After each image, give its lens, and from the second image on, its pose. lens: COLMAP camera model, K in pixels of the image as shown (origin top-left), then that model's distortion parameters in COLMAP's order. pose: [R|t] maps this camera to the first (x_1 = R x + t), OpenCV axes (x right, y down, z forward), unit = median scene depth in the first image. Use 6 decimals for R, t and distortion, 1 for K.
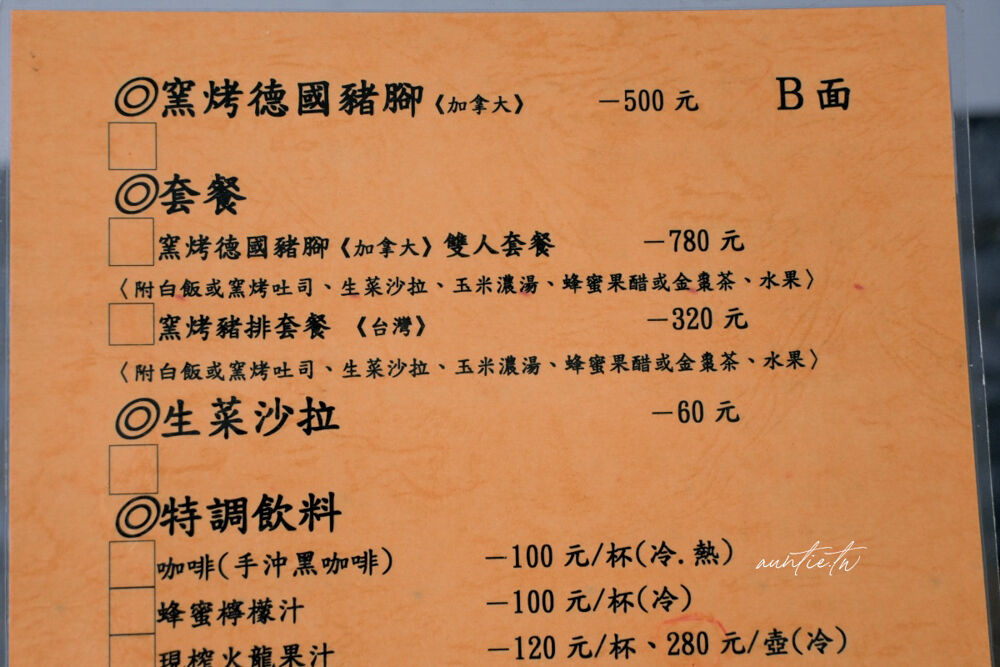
lens RADIAL K [[1505.0, 0, 504.4], [0, 1505.0, 333.4], [0, 0, 1]] dist [0.079878, 0.000000]
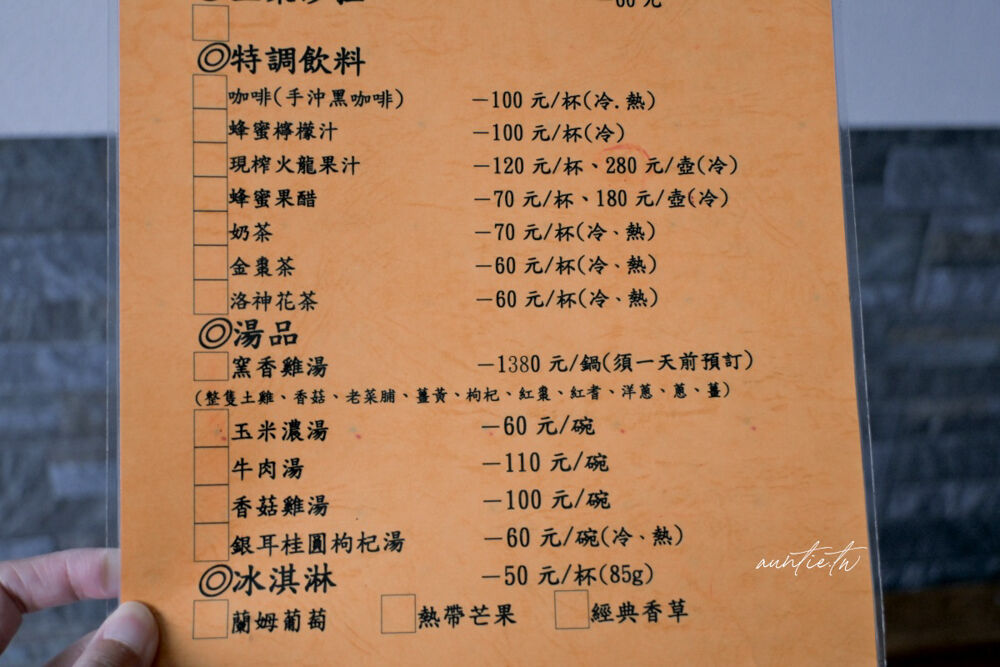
lens RADIAL K [[1505.0, 0, 495.5], [0, 1505.0, 333.4], [0, 0, 1]] dist [0.079878, 0.000000]
pose [[0.998819, 0.011168, 0.047291, -0.053414], [-0.010101, 0.999690, -0.022741, 0.388579], [-0.047530, 0.022236, 0.998622, -0.339736]]
